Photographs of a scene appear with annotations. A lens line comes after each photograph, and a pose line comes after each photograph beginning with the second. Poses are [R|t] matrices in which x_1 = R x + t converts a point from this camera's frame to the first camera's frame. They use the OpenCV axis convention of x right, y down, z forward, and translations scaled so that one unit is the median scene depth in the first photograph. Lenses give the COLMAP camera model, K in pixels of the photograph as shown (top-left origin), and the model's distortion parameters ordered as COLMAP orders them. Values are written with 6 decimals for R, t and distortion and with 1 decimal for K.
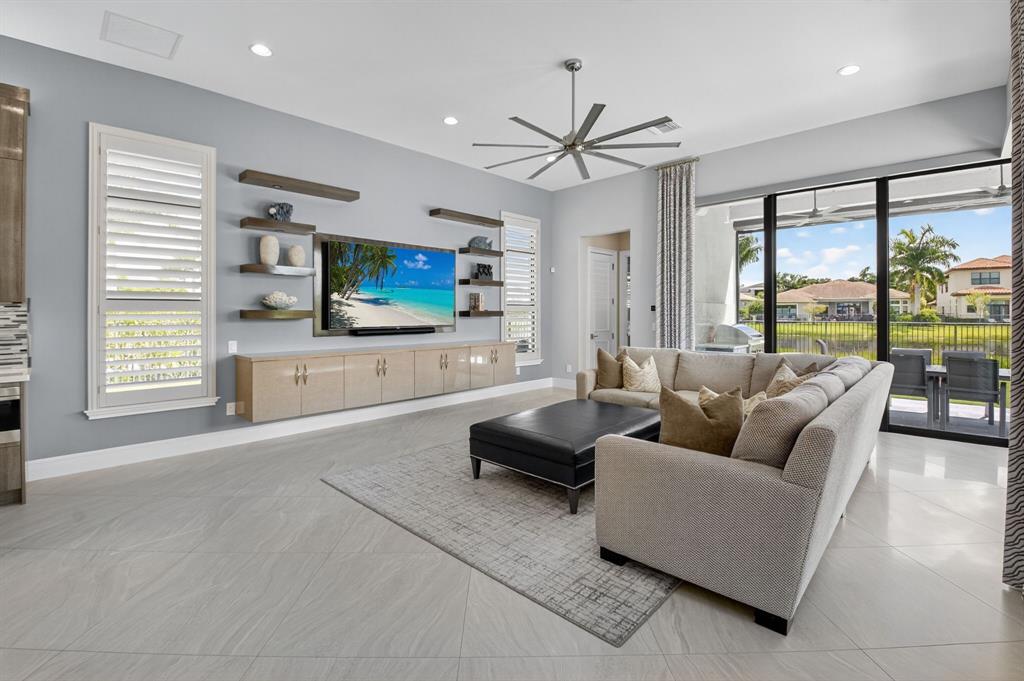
lens RADIAL K [[462.3, 0, 507.0], [0, 462.3, 315.2], [0, 0, 1]] dist [0.000541, -0.017364]
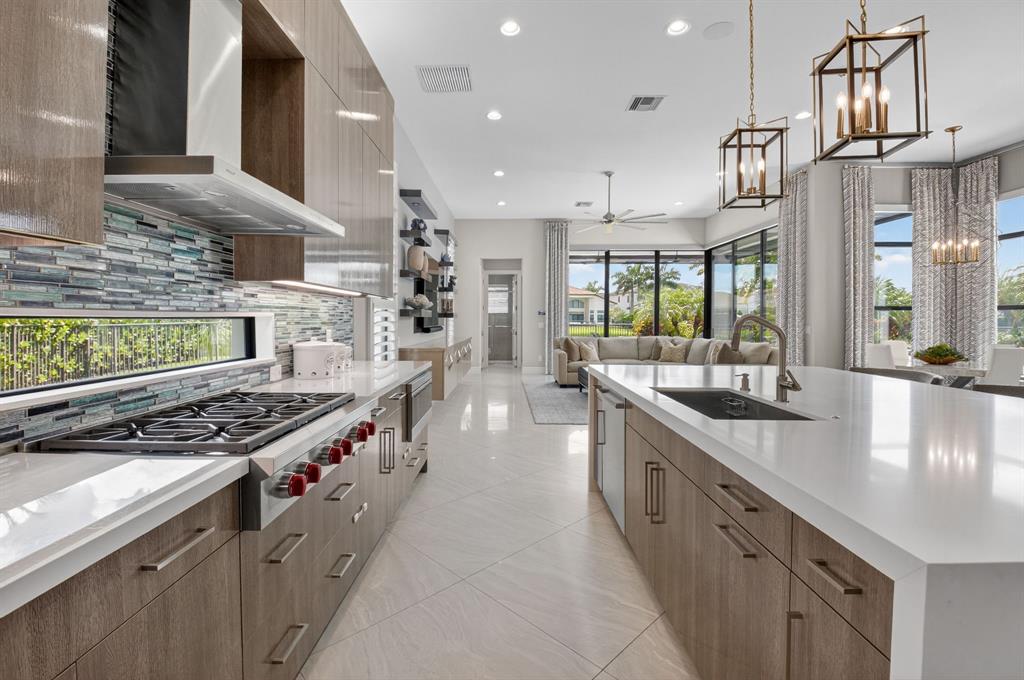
lens RADIAL K [[455.7, 0, 508.9], [0, 455.7, 323.7], [0, 0, 1]] dist [0.000281, -0.016379]
pose [[0.716267, -0.001539, 0.697824, -1.119923], [-0.001603, 0.999991, 0.003850, 0.019002], [-0.697824, -0.003876, 0.716259, 0.012208]]
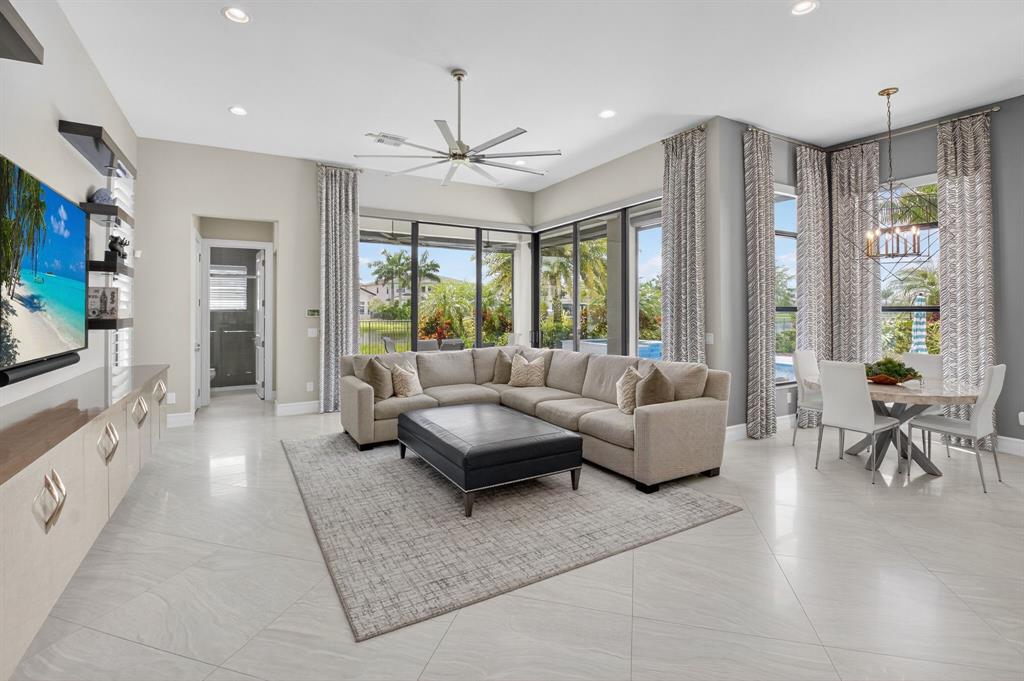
lens RADIAL K [[462.3, 0, 507.0], [0, 462.3, 315.2], [0, 0, 1]] dist [0.000541, -0.017364]
pose [[0.276749, -0.005277, 0.960928, -0.656060], [0.002392, 0.999986, 0.004803, -0.020983], [-0.960939, 0.000970, 0.276757, 0.515961]]
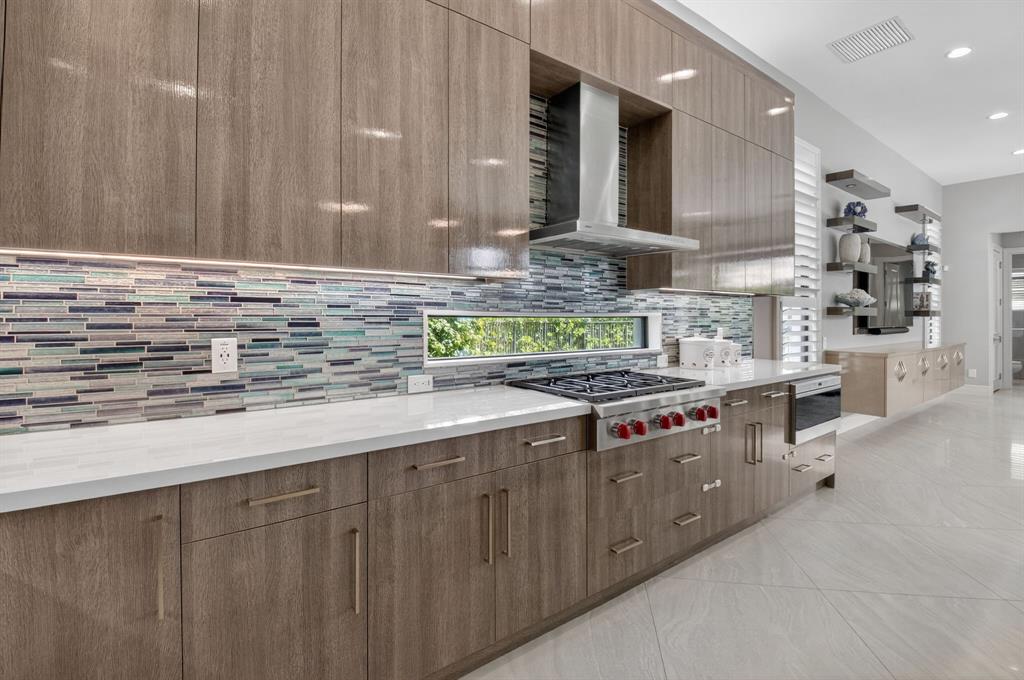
lens RADIAL K [[462.3, 0, 507.0], [0, 462.3, 314.7], [0, 0, 1]] dist [0.000541, -0.017364]
pose [[0.985323, 0.004372, -0.170647, -1.055510], [-0.006090, 0.999936, -0.009542, 0.019160], [0.170594, 0.010441, 0.985286, -0.117696]]
